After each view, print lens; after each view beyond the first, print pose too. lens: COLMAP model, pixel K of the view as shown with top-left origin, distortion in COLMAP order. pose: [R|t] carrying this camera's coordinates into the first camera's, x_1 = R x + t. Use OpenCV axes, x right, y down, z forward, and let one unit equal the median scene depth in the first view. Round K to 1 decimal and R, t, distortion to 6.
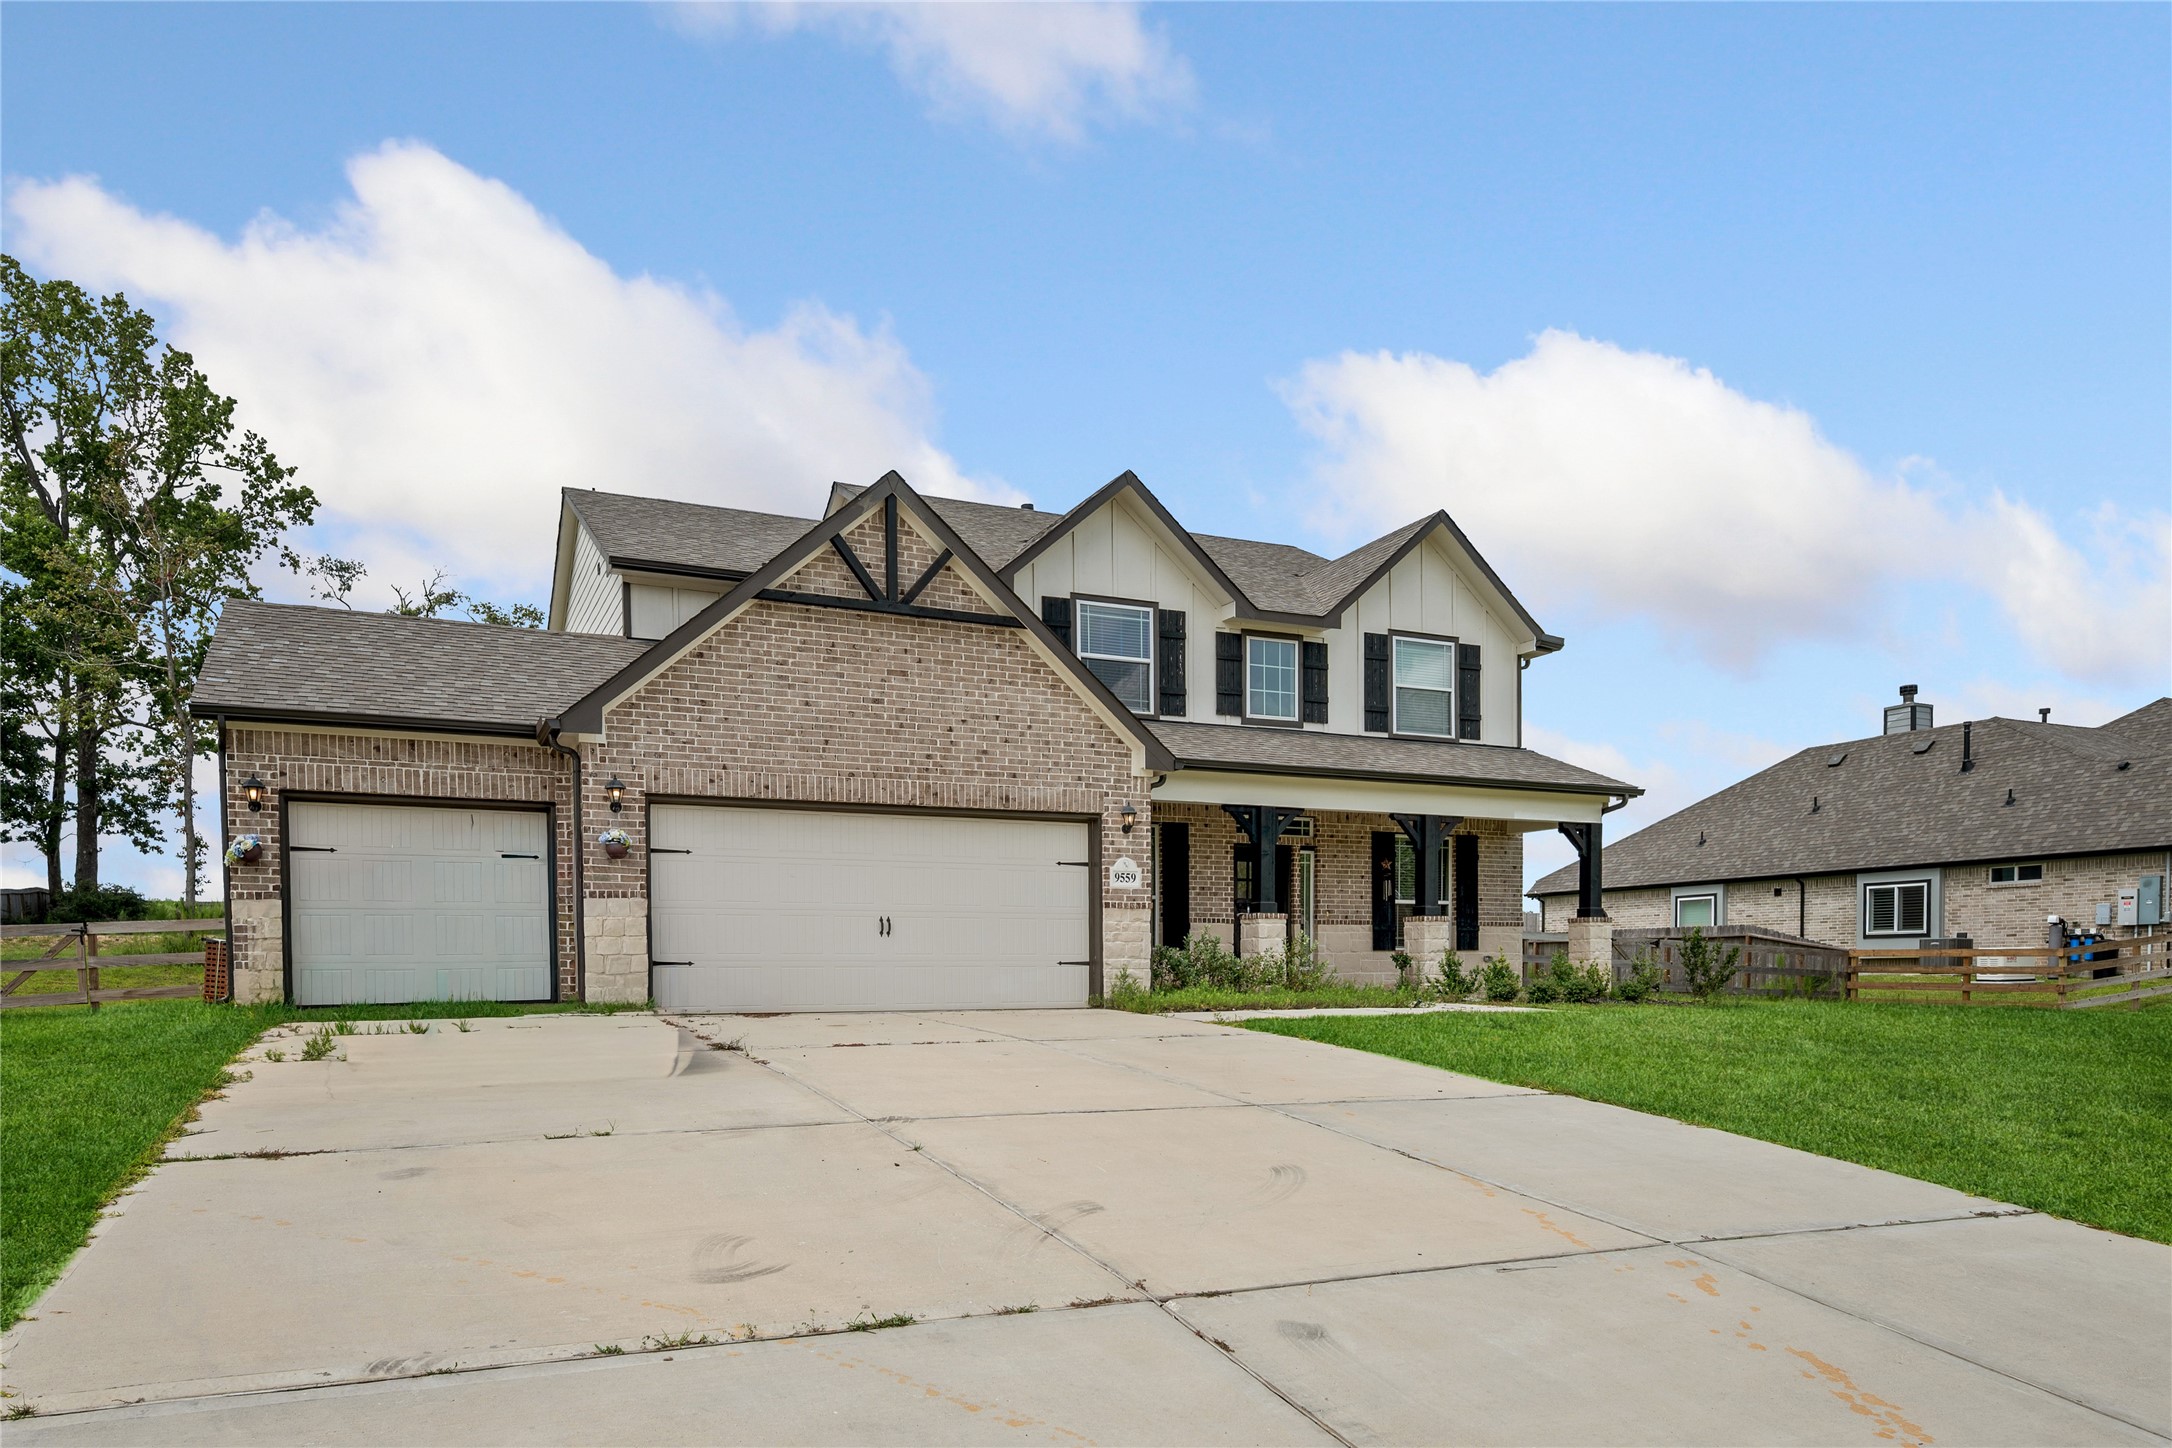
lens RADIAL K [[1120.0, 0, 1087.0], [0, 1120.0, 682.5], [0, 0, 1]] dist [-0.000125, -0.001231]
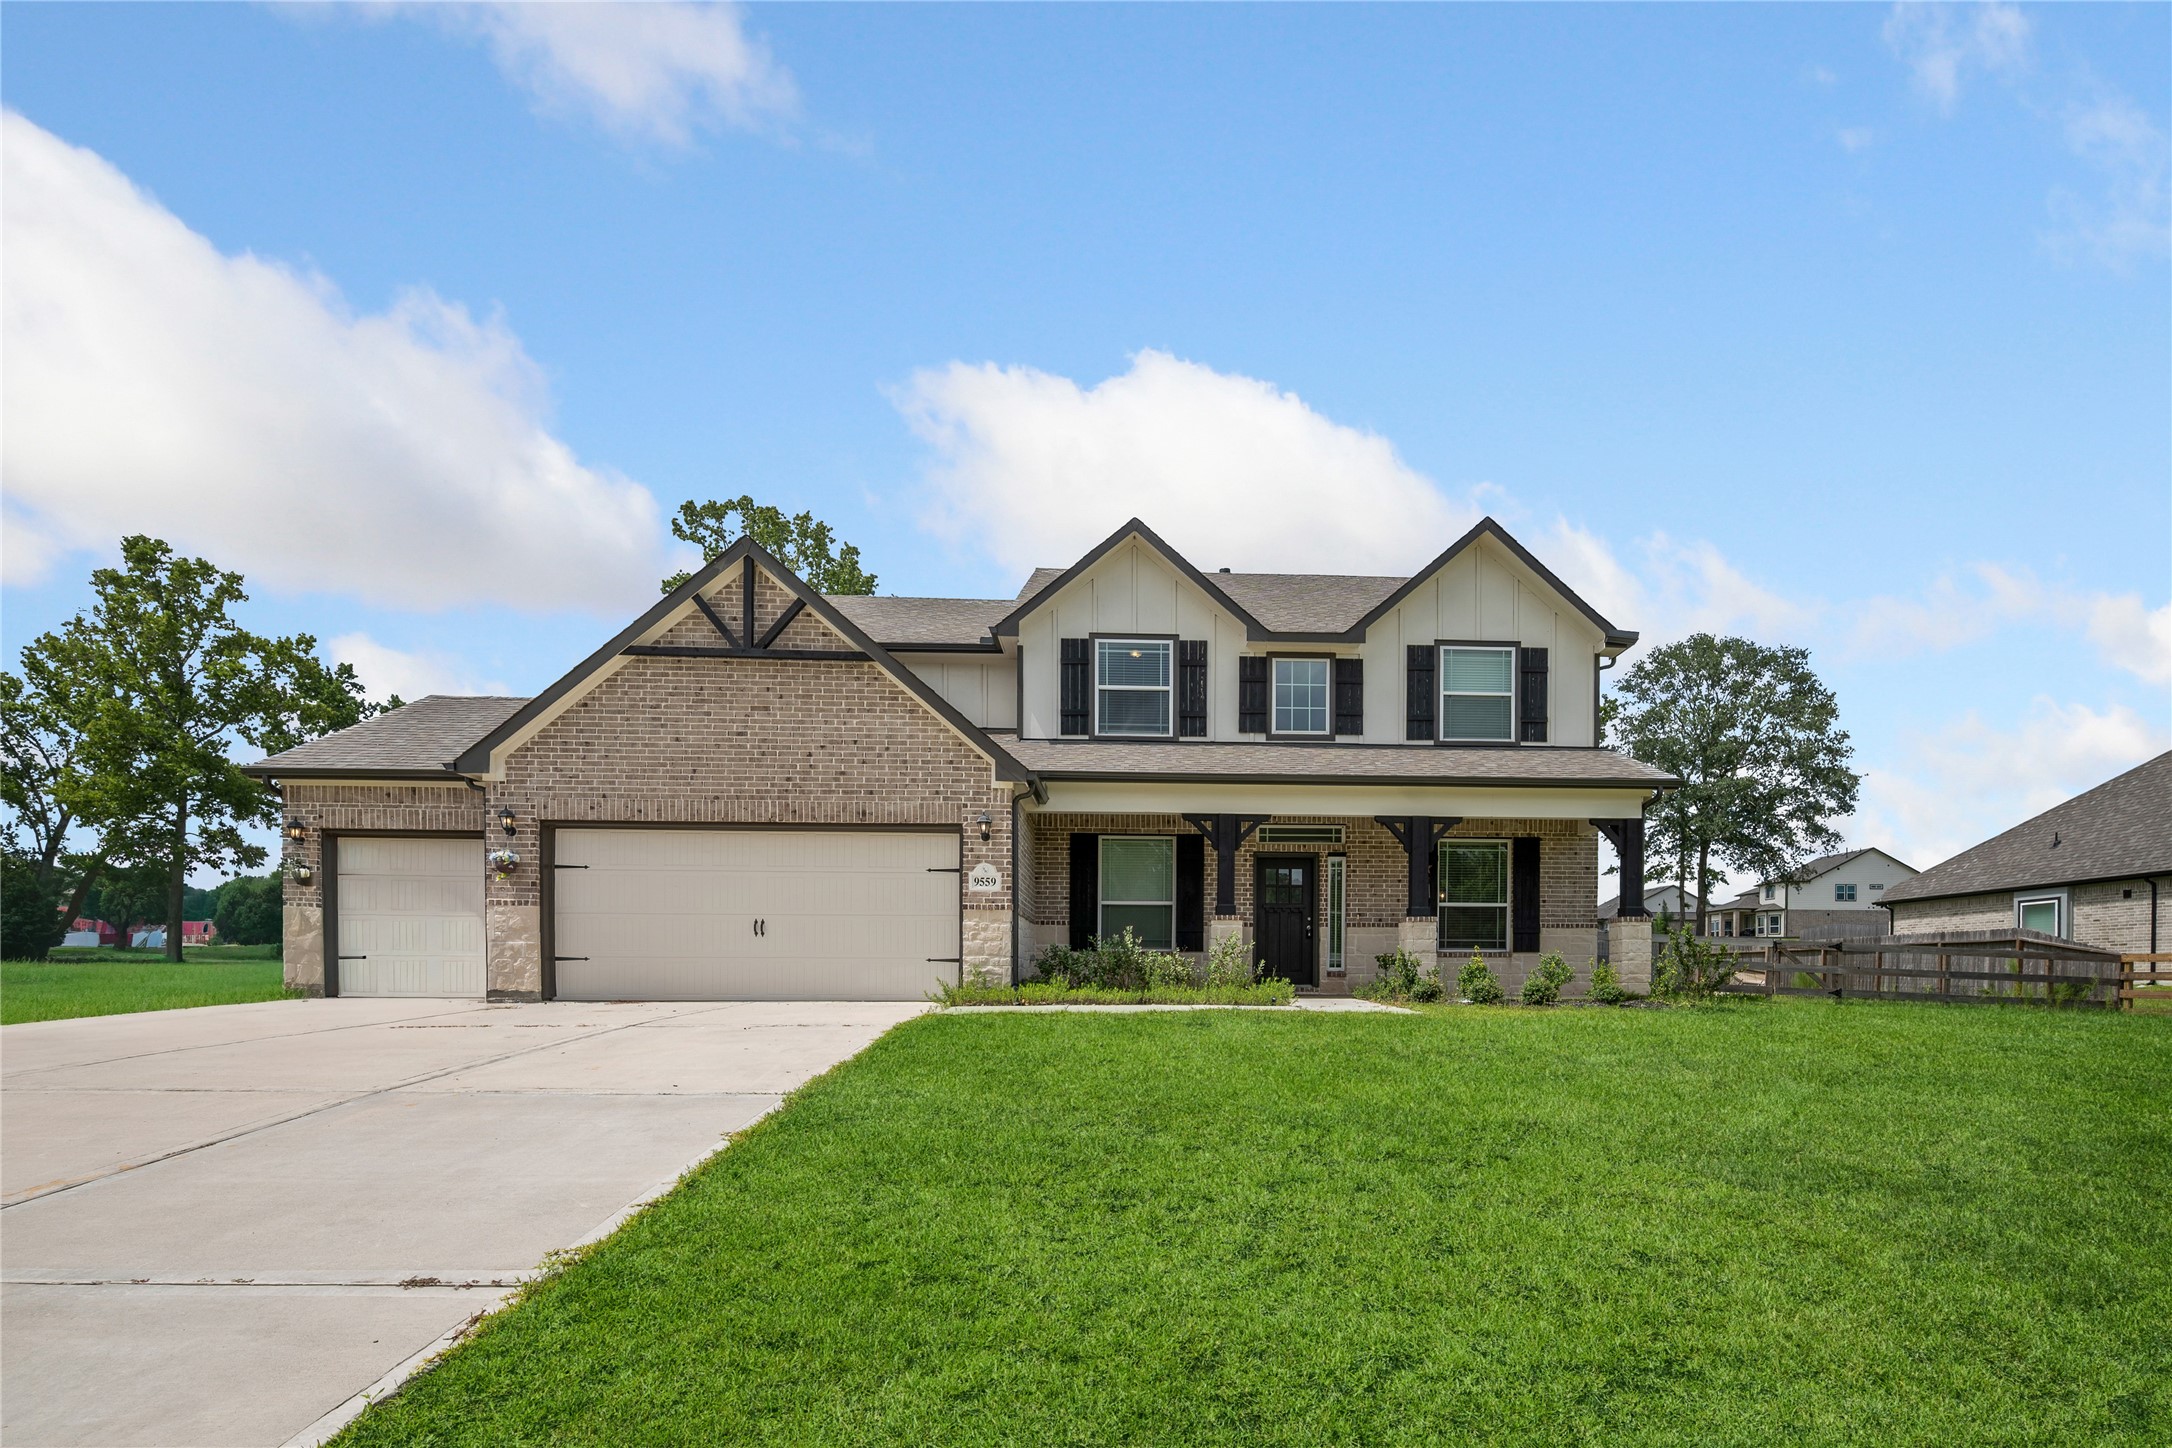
lens RADIAL K [[941.5, 0, 1086.0], [0, 941.5, 724.0], [0, 0, 1]] dist [0.002749, 0.000675]
pose [[0.955914, -0.071234, -0.284877, 0.233727], [0.068850, 0.997458, -0.018388, 0.026554], [0.285462, -0.002037, 0.958388, 0.090197]]
